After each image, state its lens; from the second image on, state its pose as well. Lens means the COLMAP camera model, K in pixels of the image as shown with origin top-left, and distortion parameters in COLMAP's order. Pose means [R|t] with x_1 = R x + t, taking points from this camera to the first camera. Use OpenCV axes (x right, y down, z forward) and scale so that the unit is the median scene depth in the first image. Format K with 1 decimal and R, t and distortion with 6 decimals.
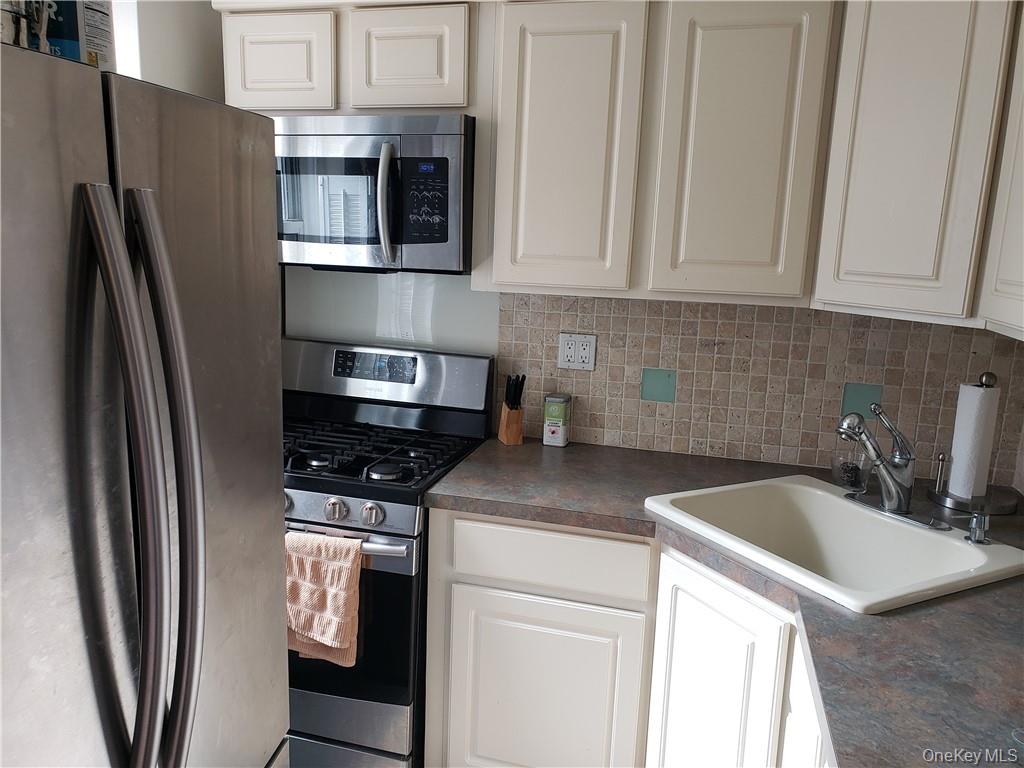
lens RADIAL K [[791.7, 0, 495.7], [0, 791.7, 384.9], [0, 0, 1]] dist [0.015968, -0.002744]
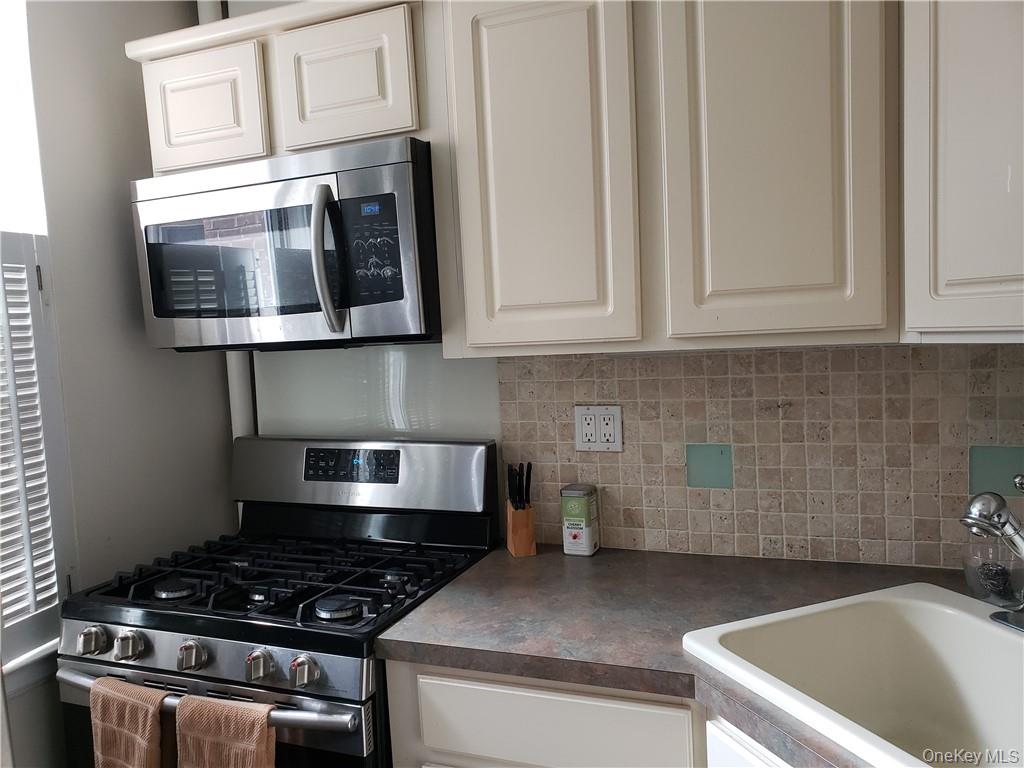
lens RADIAL K [[783.3, 0, 512.0], [0, 783.3, 384.0], [0, 0, 1]] dist [0.000552, -0.002398]
pose [[0.990687, -0.076519, -0.112628, 0.122352], [0.063200, 0.991070, -0.117412, -0.001575], [0.120607, 0.109201, 0.986676, 0.262487]]
